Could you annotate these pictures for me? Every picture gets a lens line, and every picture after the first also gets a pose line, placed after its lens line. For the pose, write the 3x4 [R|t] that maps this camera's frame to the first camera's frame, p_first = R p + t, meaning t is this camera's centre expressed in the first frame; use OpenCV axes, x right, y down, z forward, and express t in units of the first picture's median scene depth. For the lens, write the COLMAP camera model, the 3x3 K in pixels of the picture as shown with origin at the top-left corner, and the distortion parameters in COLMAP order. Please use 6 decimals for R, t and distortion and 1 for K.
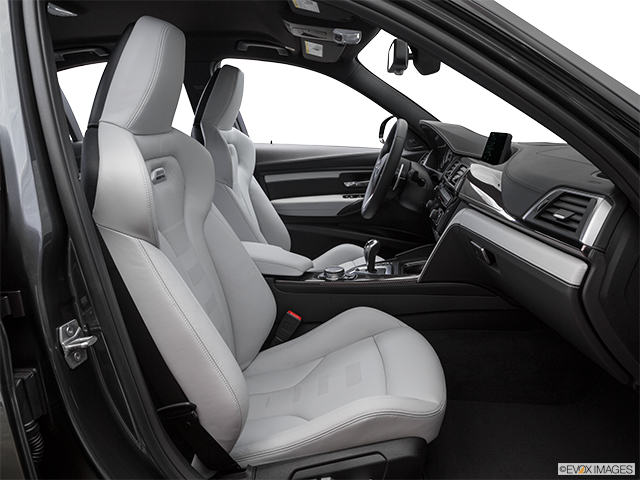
lens RADIAL K [[514.6, 0, 319.4], [0, 514.6, 240.9], [0, 0, 1]] dist [-0.087133, 0.013242]
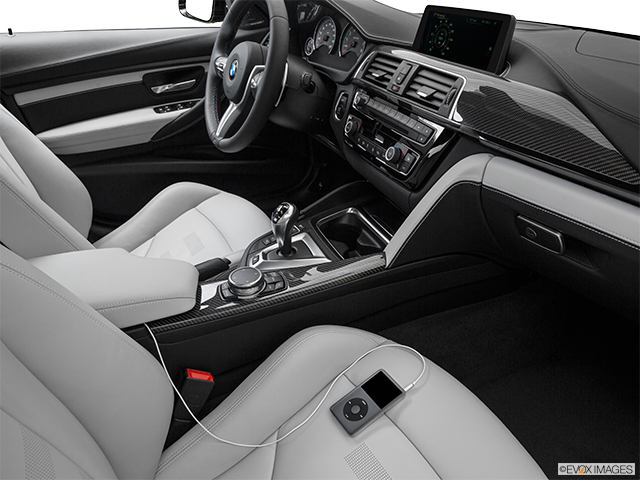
lens RADIAL K [[514.6, 0, 321.8], [0, 514.6, 239.8], [0, 0, 1]] dist [-0.087133, 0.013242]
pose [[0.866763, -0.246314, 0.433649, -0.089779], [0.122666, 0.948104, 0.293345, -0.093732], [-0.483400, -0.201067, 0.851996, 0.319307]]
